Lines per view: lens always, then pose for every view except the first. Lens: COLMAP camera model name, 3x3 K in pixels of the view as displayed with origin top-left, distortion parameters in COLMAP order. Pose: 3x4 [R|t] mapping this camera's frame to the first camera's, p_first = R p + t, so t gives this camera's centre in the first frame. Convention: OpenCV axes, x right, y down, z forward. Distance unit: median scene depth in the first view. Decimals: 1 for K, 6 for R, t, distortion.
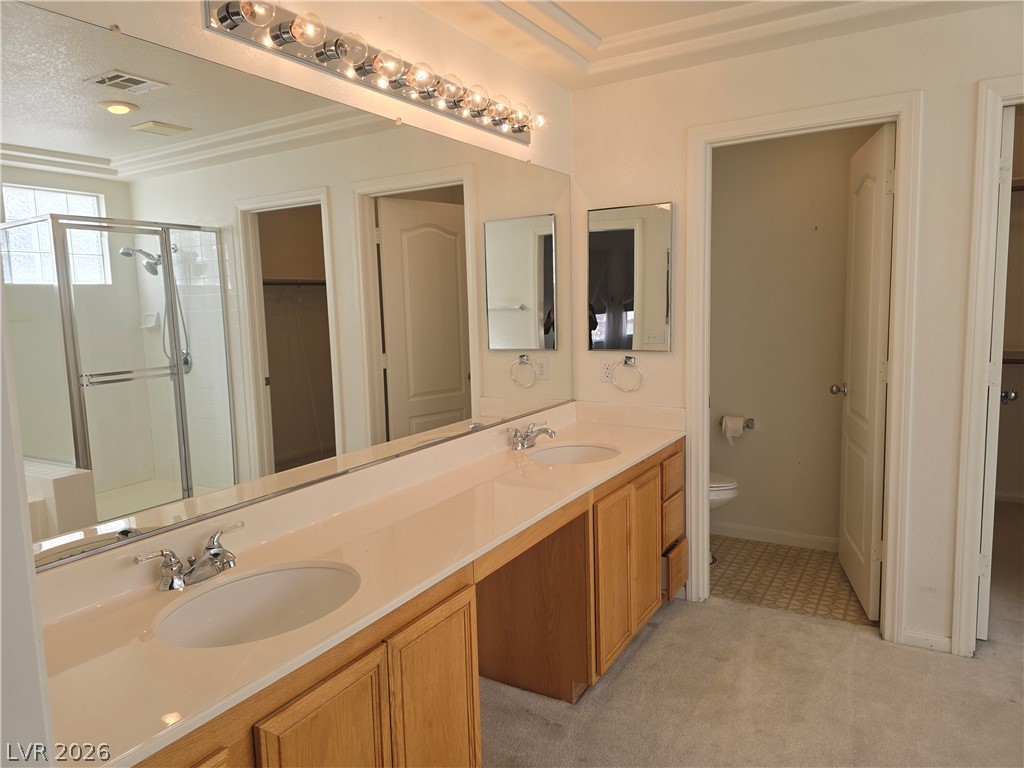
lens RADIAL K [[689.2, 0, 508.1], [0, 689.2, 373.2], [0, 0, 1]] dist [0.088025, -0.082138]
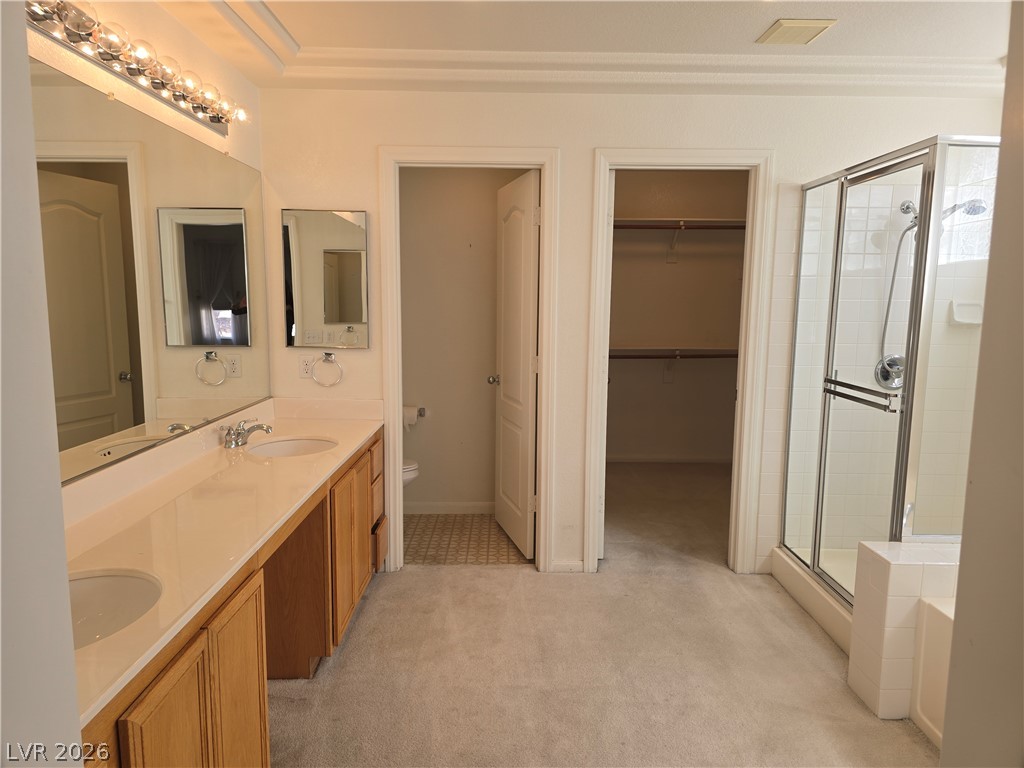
lens RADIAL K [[689.2, 0, 508.4], [0, 689.2, 381.2], [0, 0, 1]] dist [0.088025, -0.082138]
pose [[0.855000, -0.025187, 0.518016, -0.159500], [0.019101, 0.999672, 0.017079, 0.006745], [-0.518276, -0.004707, 0.855201, -0.053782]]
